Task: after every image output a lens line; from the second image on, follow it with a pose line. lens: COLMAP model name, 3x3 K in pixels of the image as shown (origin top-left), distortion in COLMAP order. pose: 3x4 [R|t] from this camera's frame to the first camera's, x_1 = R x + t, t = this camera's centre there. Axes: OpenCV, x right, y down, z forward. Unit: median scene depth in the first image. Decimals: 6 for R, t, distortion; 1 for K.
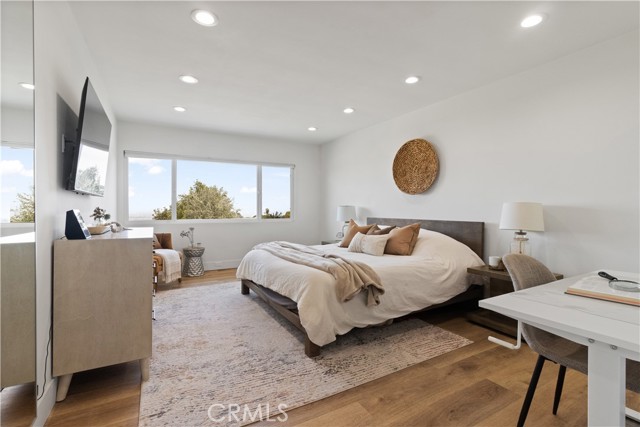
lens RADIAL K [[302.1, 0, 321.1], [0, 302.1, 211.4], [0, 0, 1]] dist [0.005725, -0.000853]
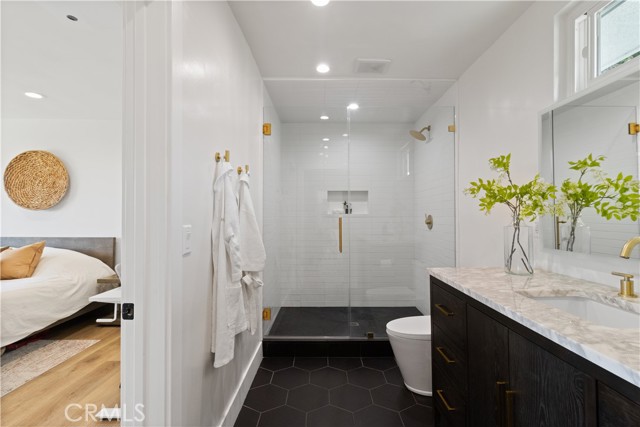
lens RADIAL K [[302.1, 0, 321.6], [0, 302.1, 214.5], [0, 0, 1]] dist [0.005725, -0.000853]
pose [[0.497639, 0.009149, 0.867336, -0.089317], [0.003375, 0.999916, -0.012485, -0.040580], [-0.867378, 0.009140, 0.497566, -0.306327]]
